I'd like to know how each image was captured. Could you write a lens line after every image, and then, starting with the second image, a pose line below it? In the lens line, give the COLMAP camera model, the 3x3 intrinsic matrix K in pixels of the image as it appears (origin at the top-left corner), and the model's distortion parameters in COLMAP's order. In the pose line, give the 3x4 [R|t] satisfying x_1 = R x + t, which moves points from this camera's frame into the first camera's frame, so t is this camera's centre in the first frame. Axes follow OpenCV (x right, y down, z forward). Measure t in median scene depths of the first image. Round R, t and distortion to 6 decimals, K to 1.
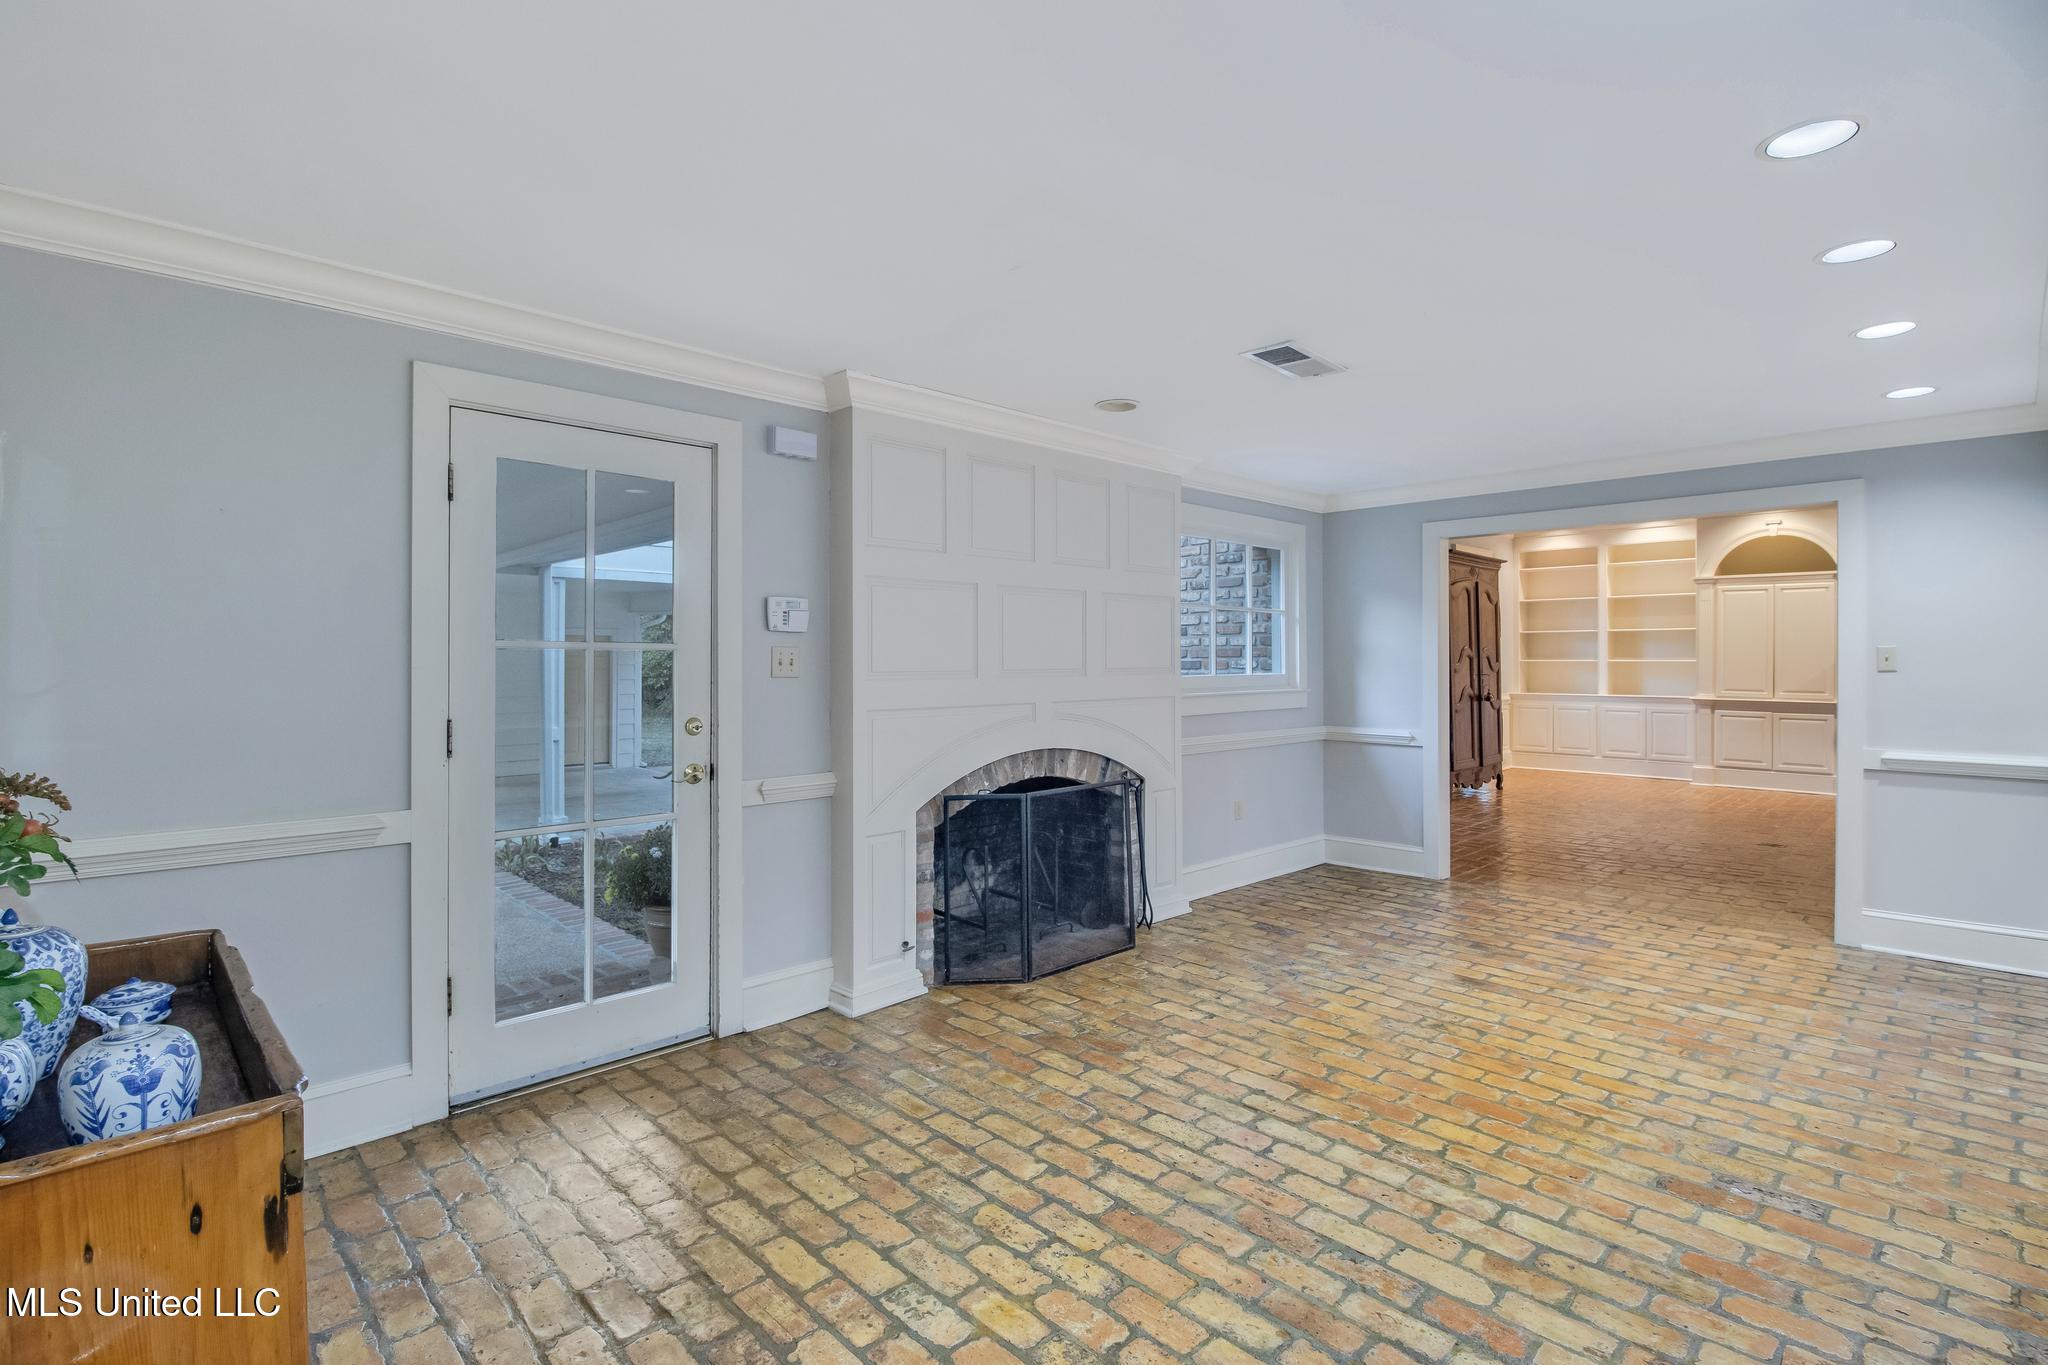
lens RADIAL K [[998.1, 0, 989.6], [0, 998.1, 666.1], [0, 0, 1]] dist [-0.001147, -0.007682]
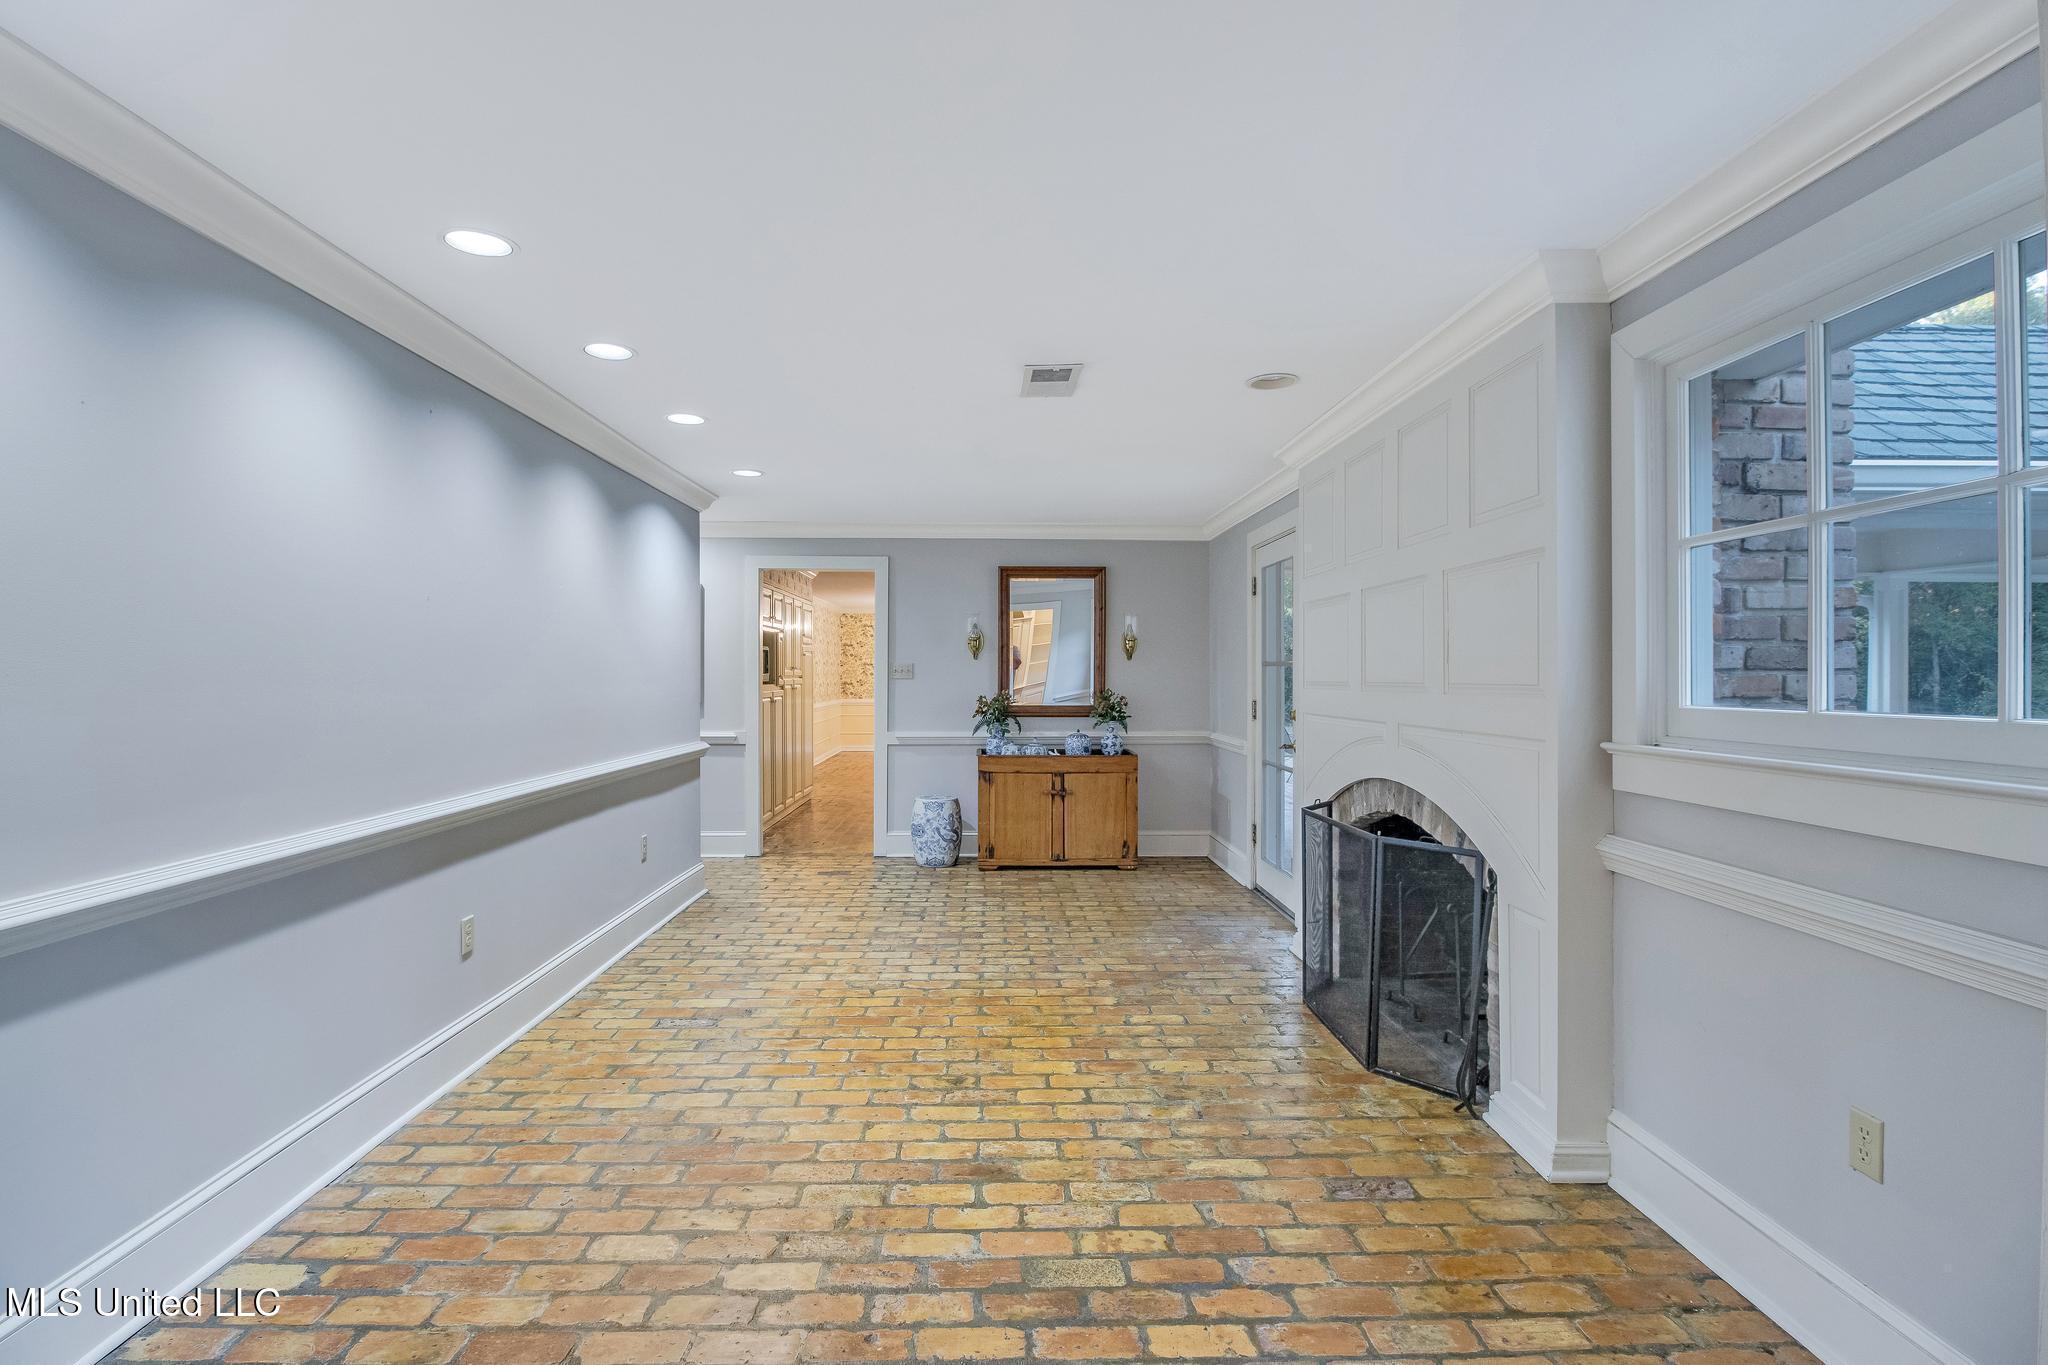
lens RADIAL K [[998.1, 0, 1025.0], [0, 998.1, 675.7], [0, 0, 1]] dist [-0.001147, -0.007682]
pose [[-0.669985, -0.001133, -0.742373, 1.111369], [-0.007585, 0.999957, 0.005319, -0.008446], [0.742336, 0.009194, -0.669965, 1.697730]]
